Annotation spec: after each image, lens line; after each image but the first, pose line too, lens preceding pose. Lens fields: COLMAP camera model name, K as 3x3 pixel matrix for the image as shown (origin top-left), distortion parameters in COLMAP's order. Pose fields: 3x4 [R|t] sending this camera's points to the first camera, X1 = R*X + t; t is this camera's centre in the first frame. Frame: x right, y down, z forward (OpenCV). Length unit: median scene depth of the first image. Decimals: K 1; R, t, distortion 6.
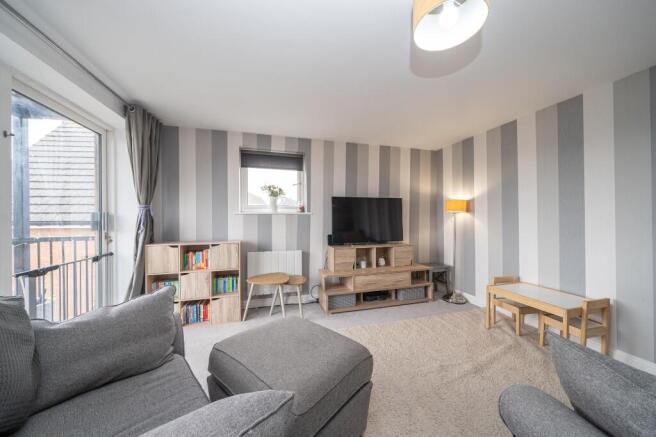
lens RADIAL K [[223.8, 0, 328.0], [0, 223.8, 218.5], [0, 0, 1]] dist [-0.000394, -0.000019]
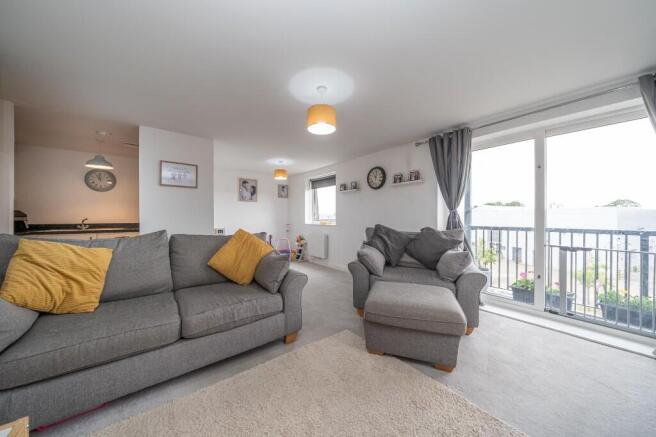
lens RADIAL K [[223.8, 0, 328.0], [0, 223.8, 218.5], [0, 0, 1]] dist [-0.000394, -0.000019]
pose [[-0.923289, 0.007673, -0.384029, 0.392102], [0.000769, 0.999835, 0.018126, 0.006415], [0.384105, 0.016440, -0.923143, 0.915734]]
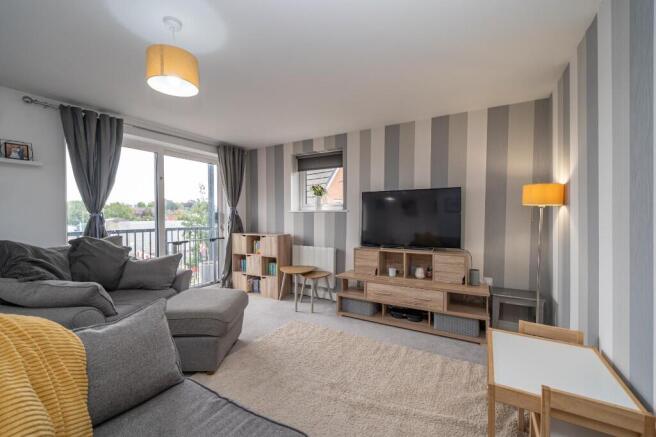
lens RADIAL K [[267.5, 0, 328.0], [0, 267.5, 218.5], [0, 0, 1]] dist [0.001134, 0.000054]
pose [[0.701033, 0.007765, -0.713086, 0.714881], [0.000834, 0.999931, 0.011709, -0.003489], [0.713128, -0.008804, 0.700979, 0.144285]]
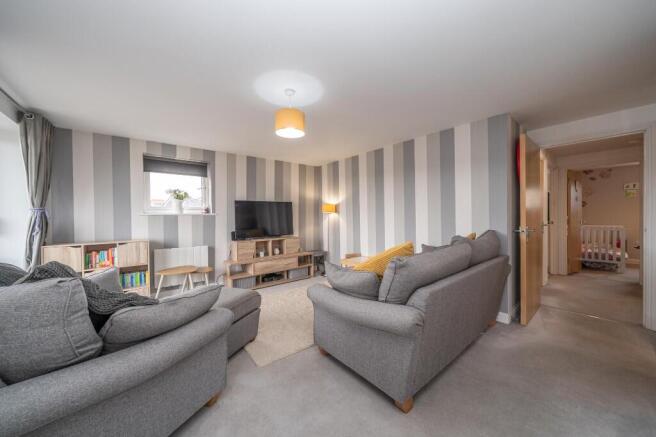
lens RADIAL K [[230.4, 0, 328.0], [0, 230.4, 218.5], [0, 0, 1]] dist [-0.009841, -0.000051]
pose [[0.918863, -0.012364, 0.394383, -0.010878], [0.009791, 0.999916, 0.008536, -0.004670], [-0.394455, -0.003982, 0.918907, -0.363296]]
